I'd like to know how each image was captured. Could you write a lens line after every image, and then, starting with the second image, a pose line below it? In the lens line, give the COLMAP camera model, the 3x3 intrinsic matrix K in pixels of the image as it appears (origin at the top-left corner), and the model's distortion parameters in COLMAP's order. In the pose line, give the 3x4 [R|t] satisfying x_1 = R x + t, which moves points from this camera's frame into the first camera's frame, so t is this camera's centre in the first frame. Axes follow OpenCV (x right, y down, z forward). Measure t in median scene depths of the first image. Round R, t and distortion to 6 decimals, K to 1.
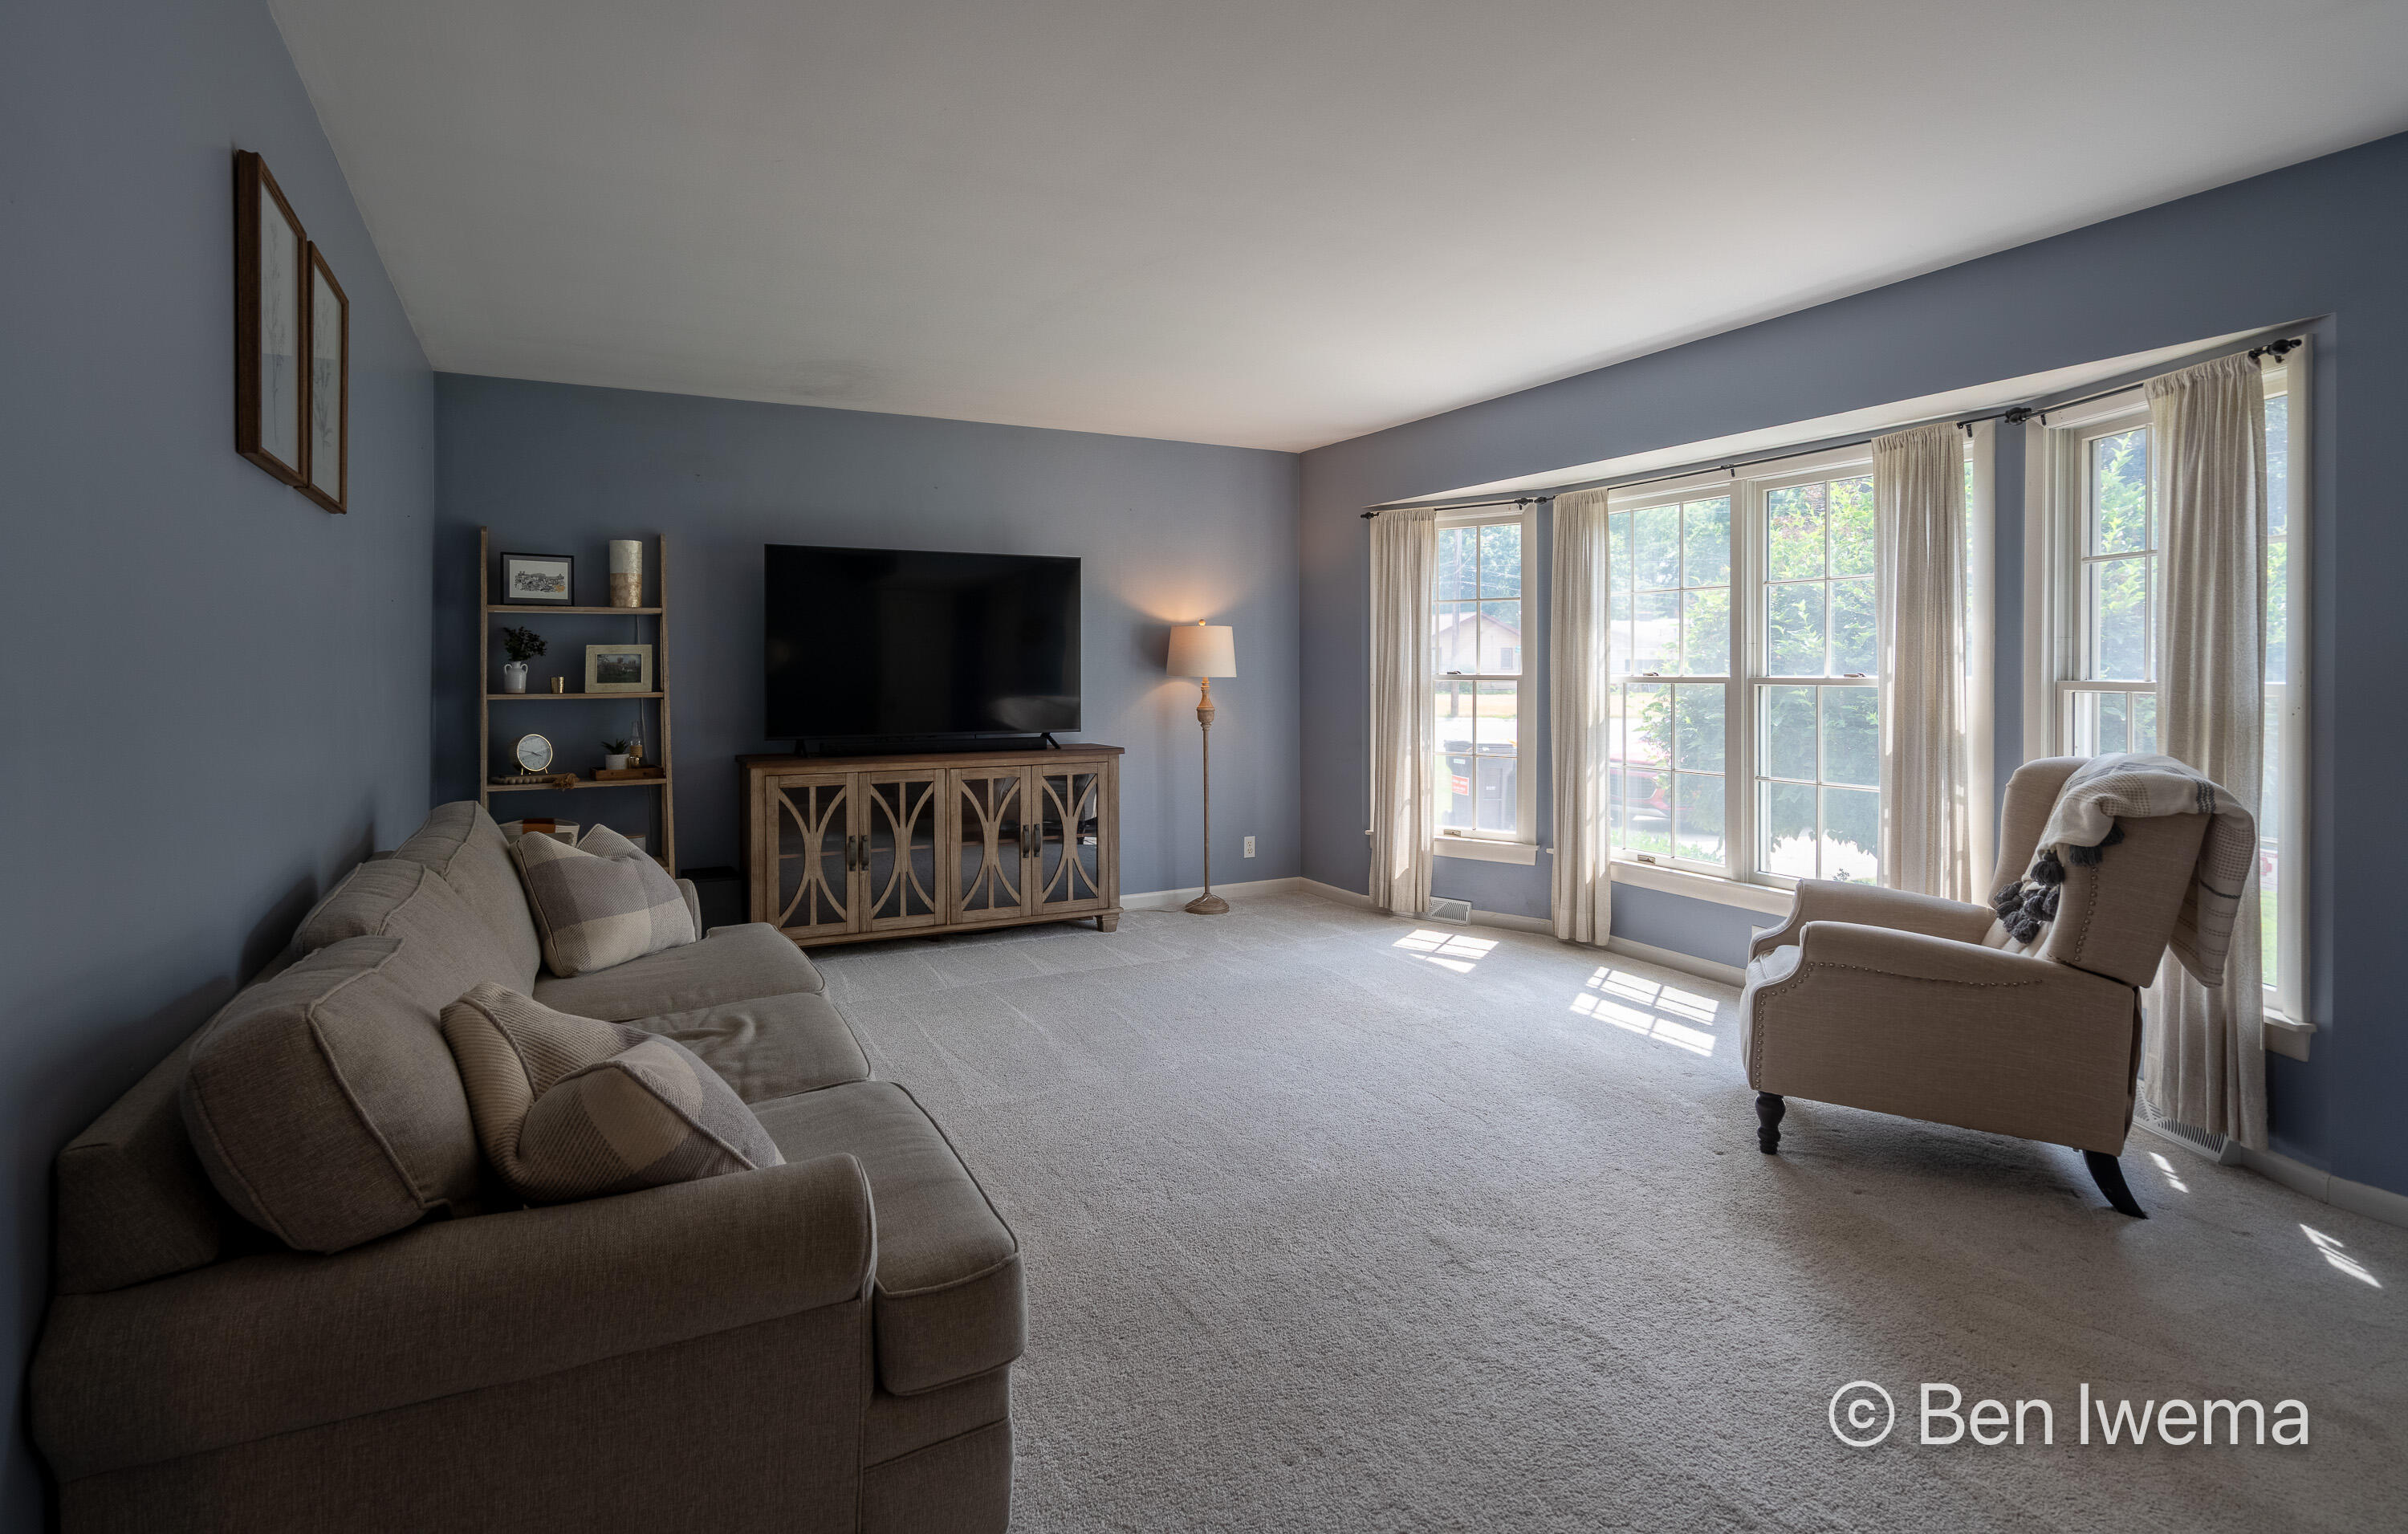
lens RADIAL K [[1148.1, 0, 1142.3], [0, 1148.1, 677.9], [0, 0, 1]] dist [0.000622, 0.001380]
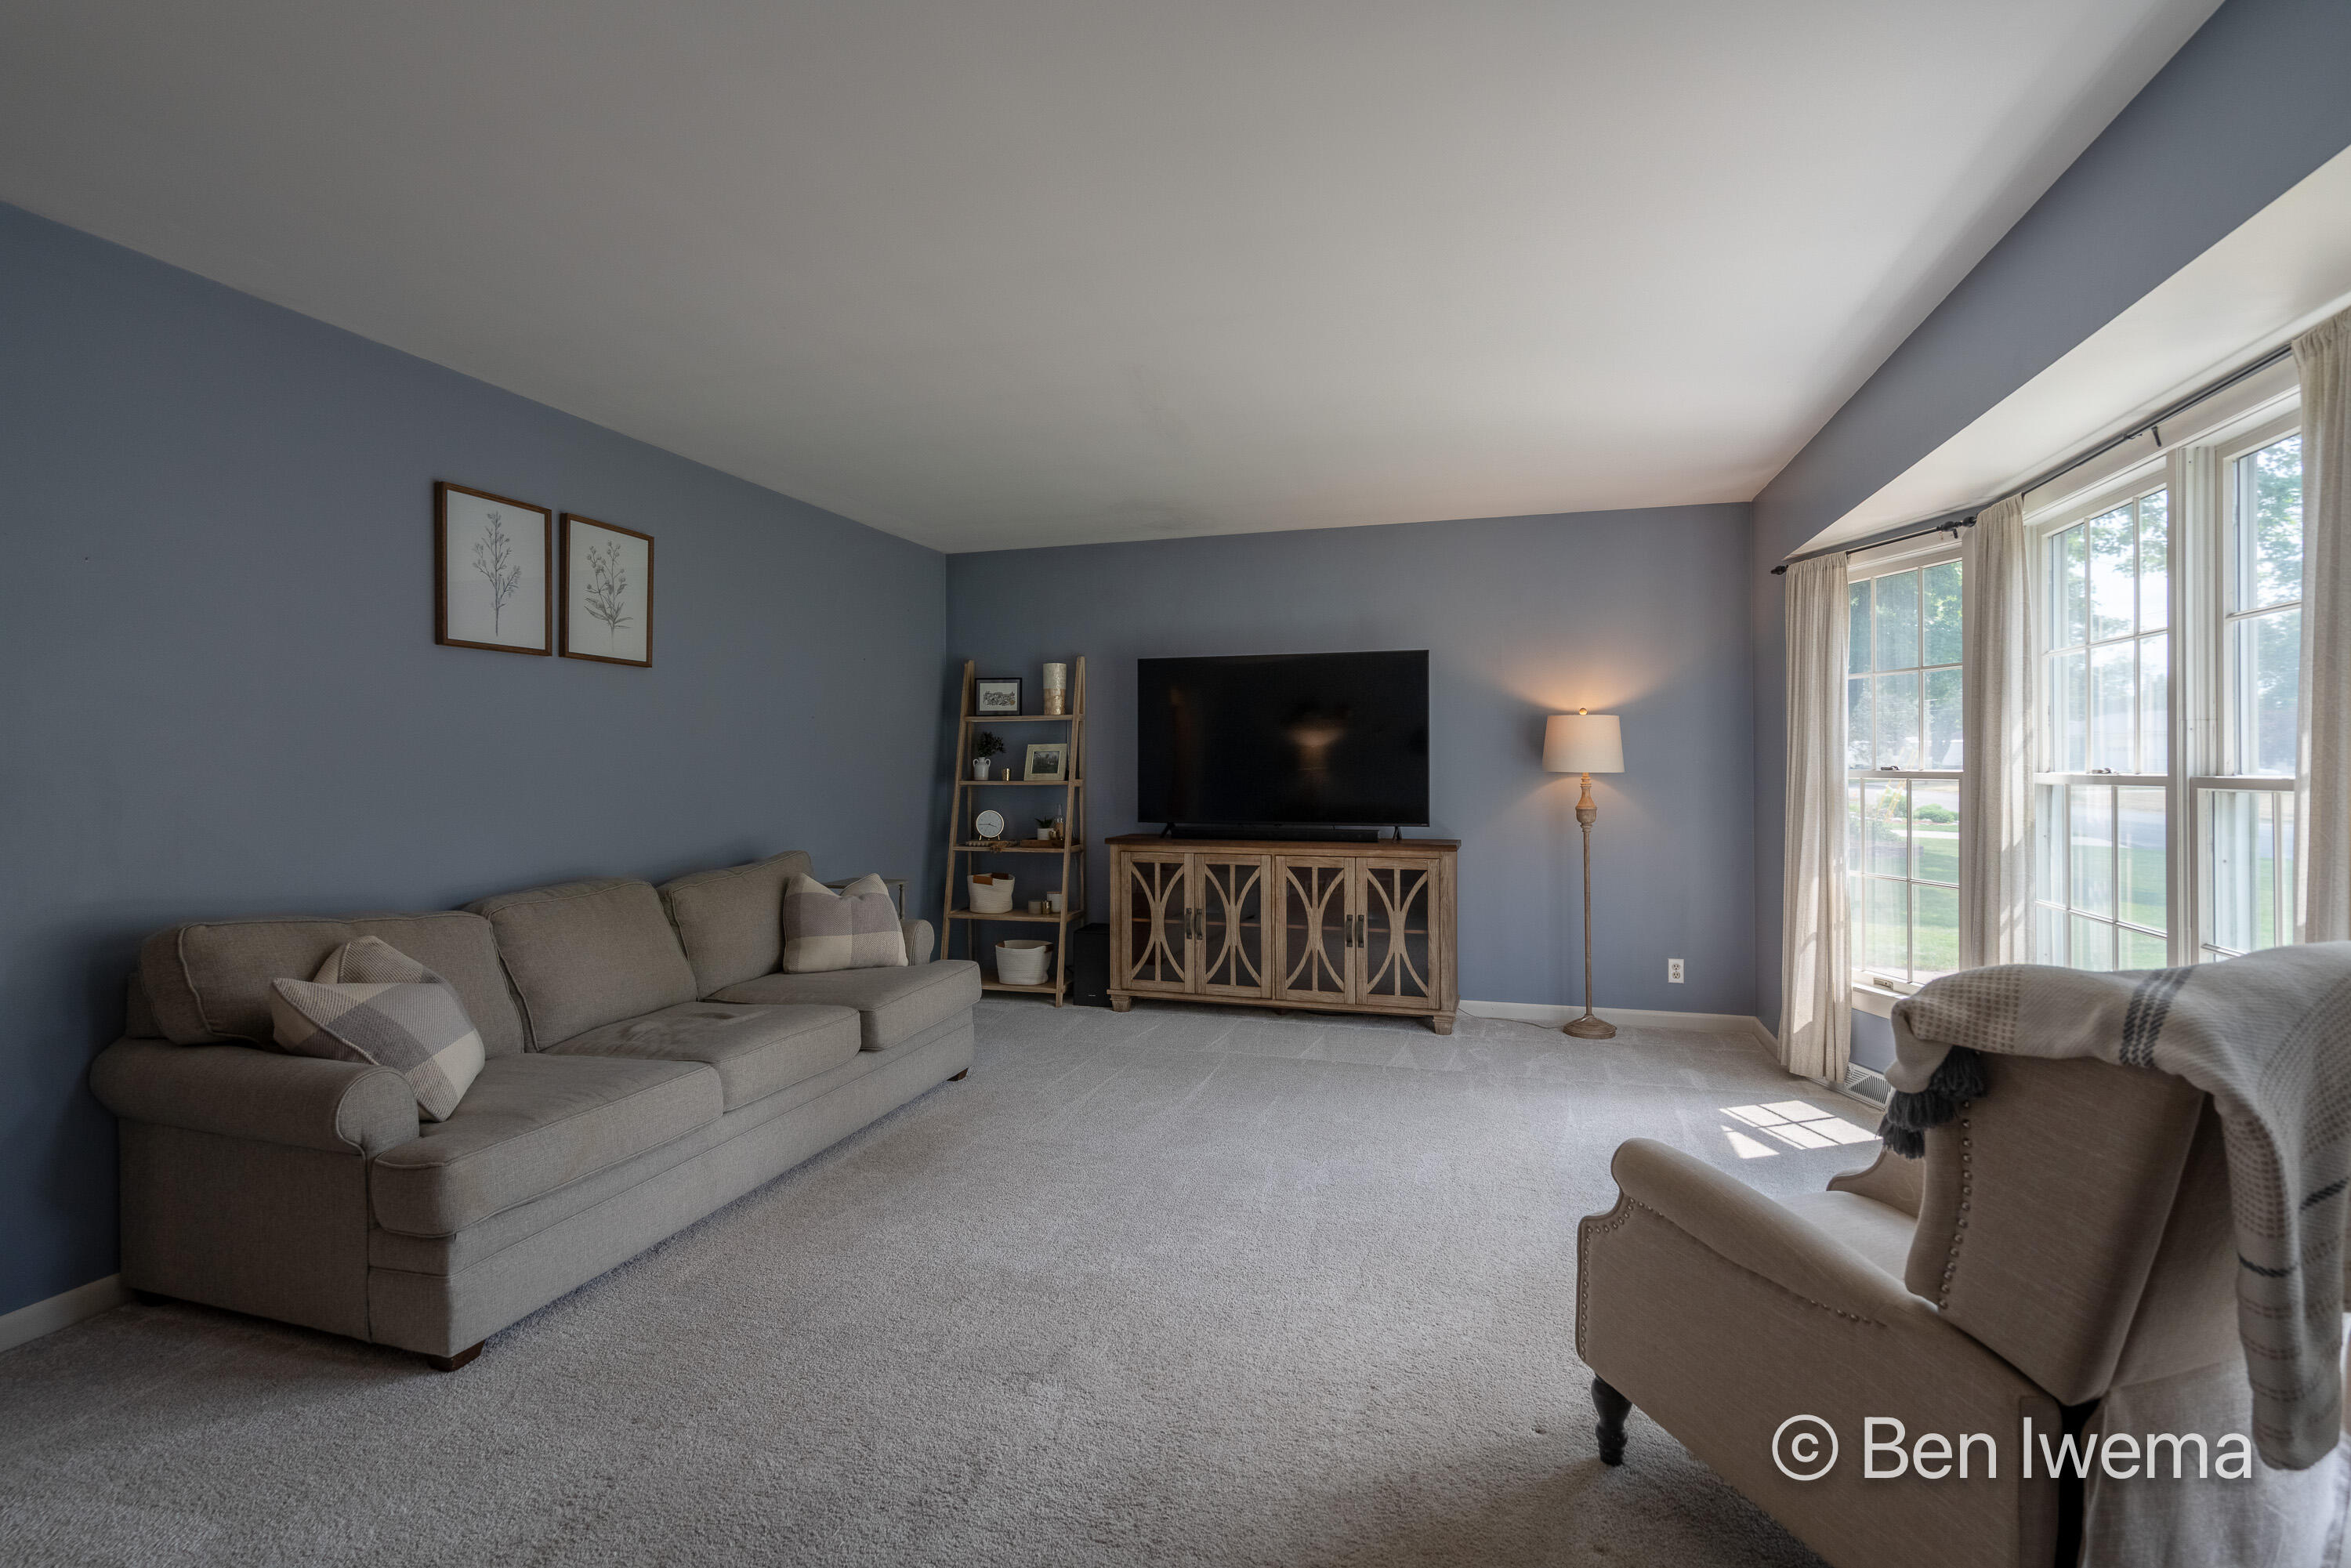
lens RADIAL K [[1069.3, 0, 1175.5], [0, 1069.3, 784.0], [0, 0, 1]] dist [-0.015797, 0.000036]
pose [[0.727023, 0.013951, -0.686471, 0.472855], [-0.006566, 0.999889, 0.013367, -0.000777], [0.686581, -0.005210, 0.727034, 0.214207]]
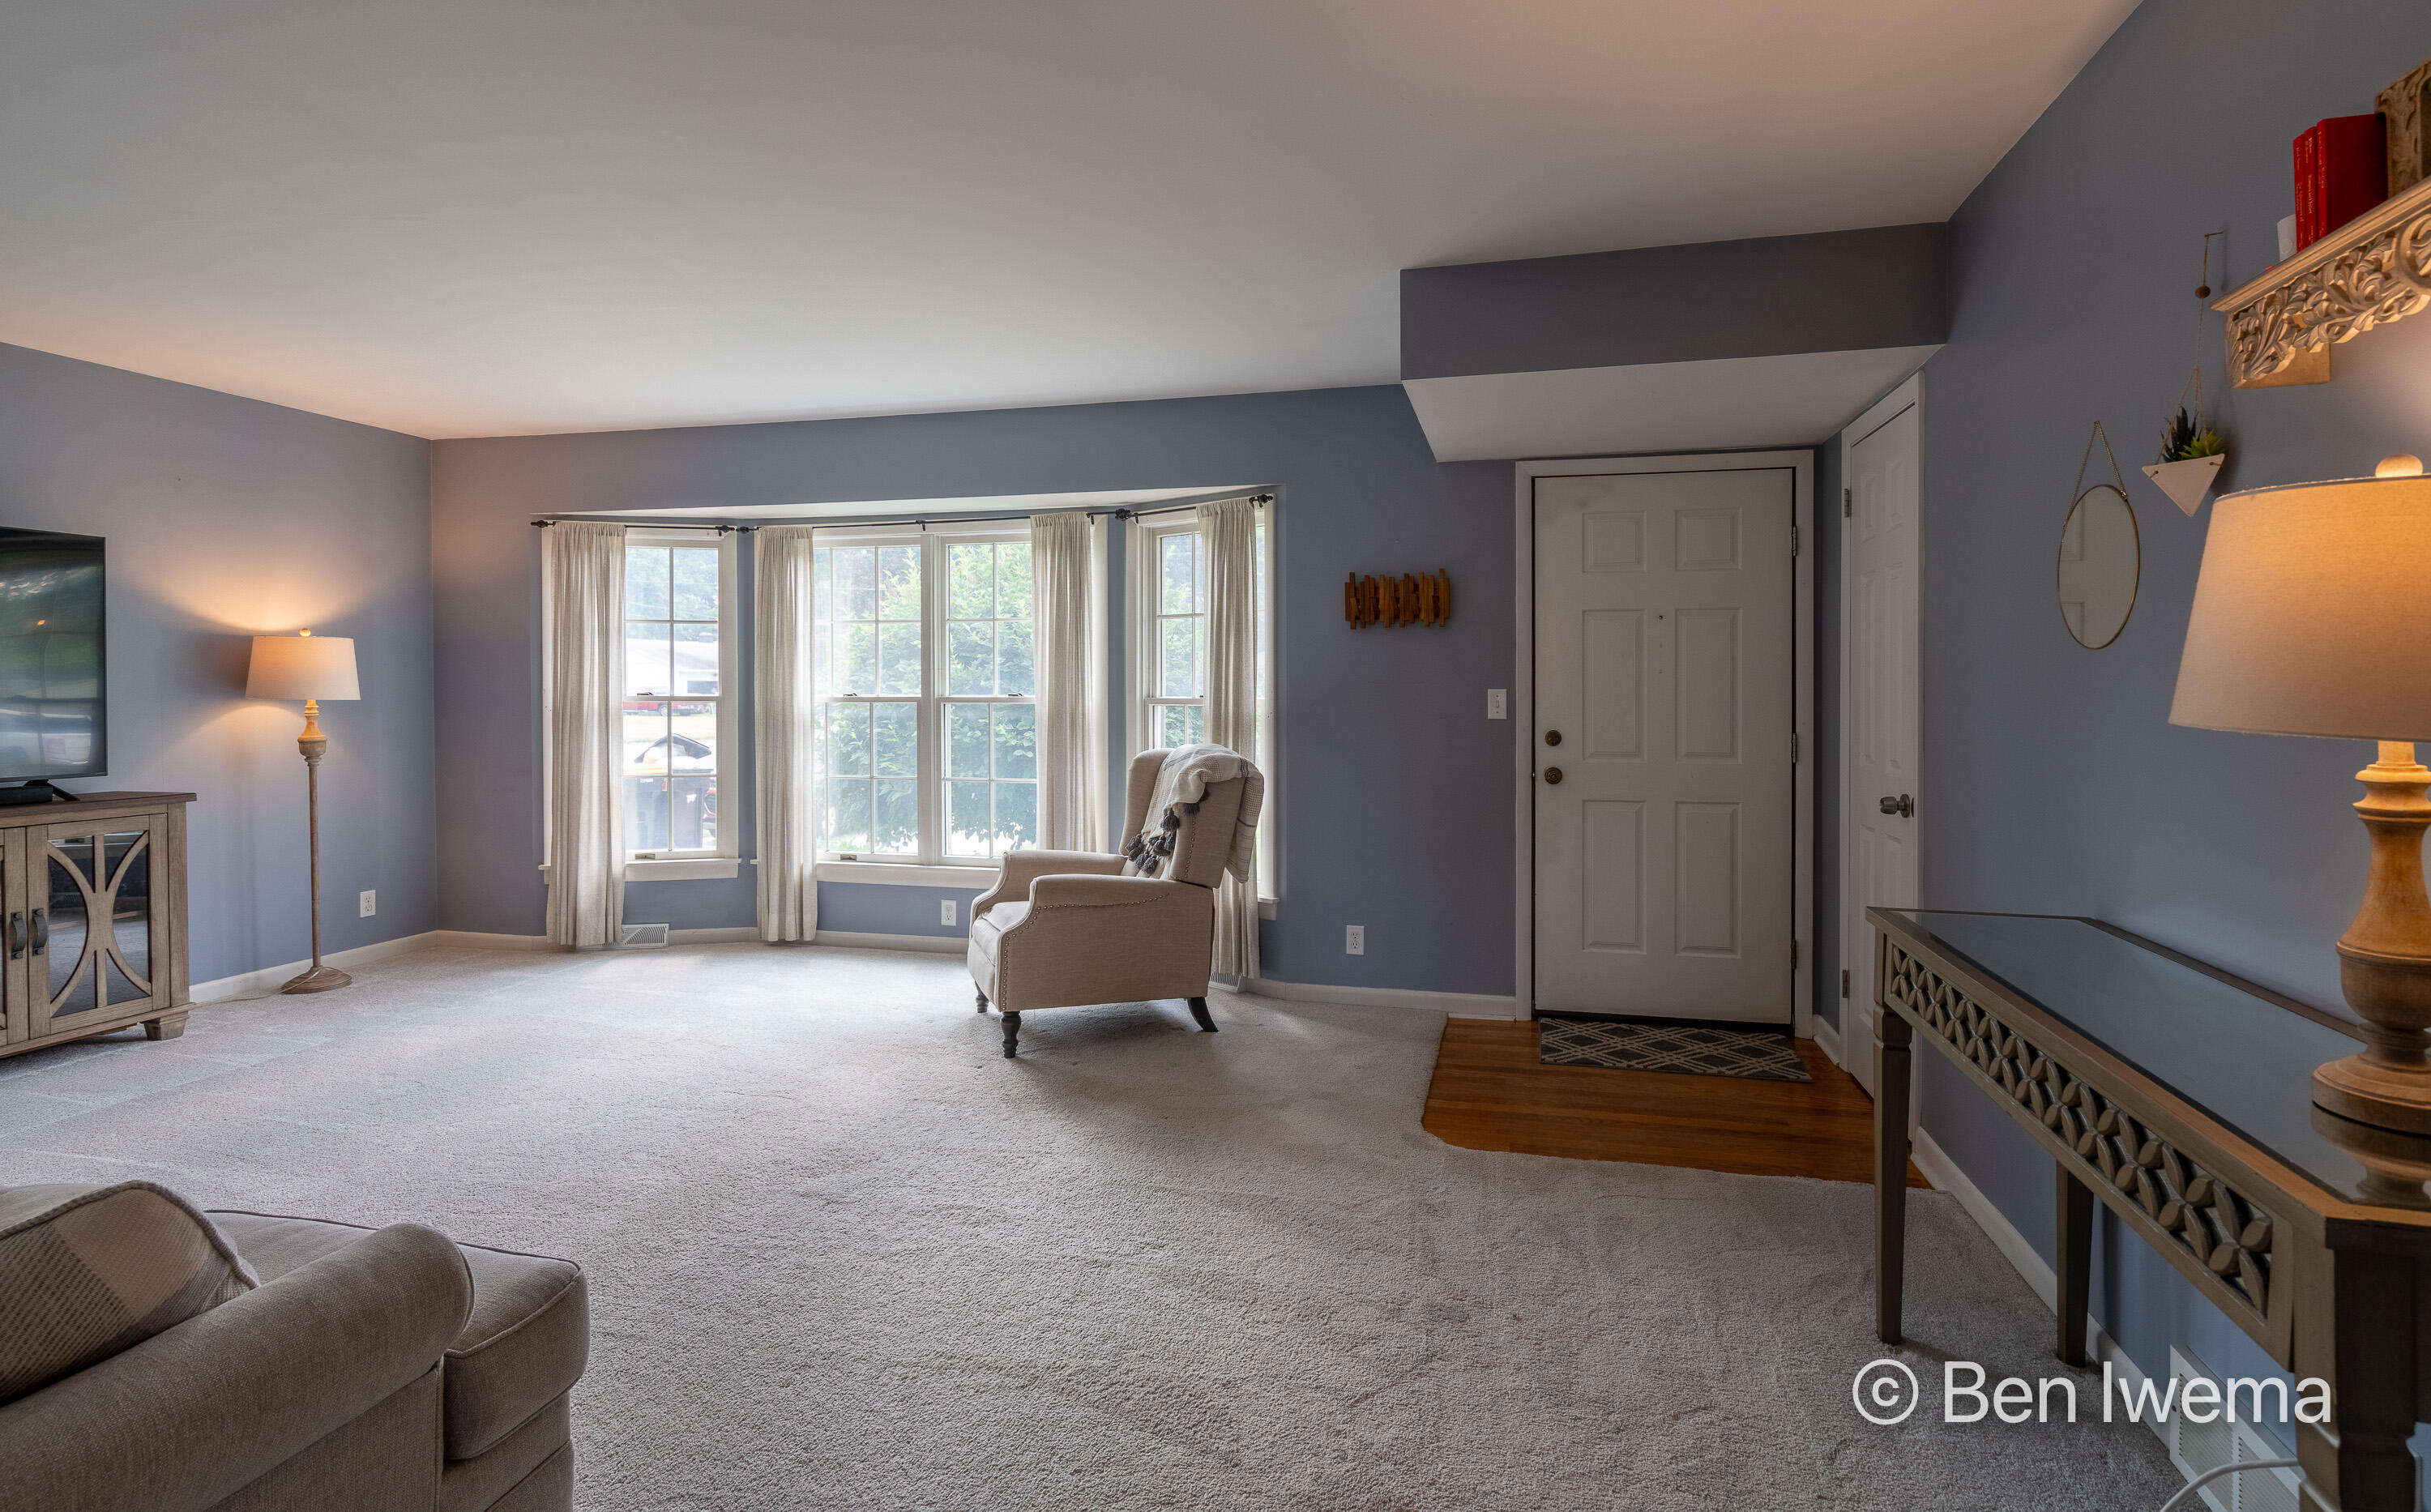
lens RADIAL K [[1126.4, 0, 1269.7], [0, 1126.4, 705.9], [0, 0, 1]] dist [-0.001247, -0.000110]
pose [[0.634933, -0.010801, 0.772492, -0.155430], [0.005632, 0.999940, 0.009351, -0.000112], [-0.772547, -0.001587, 0.634956, -0.029983]]
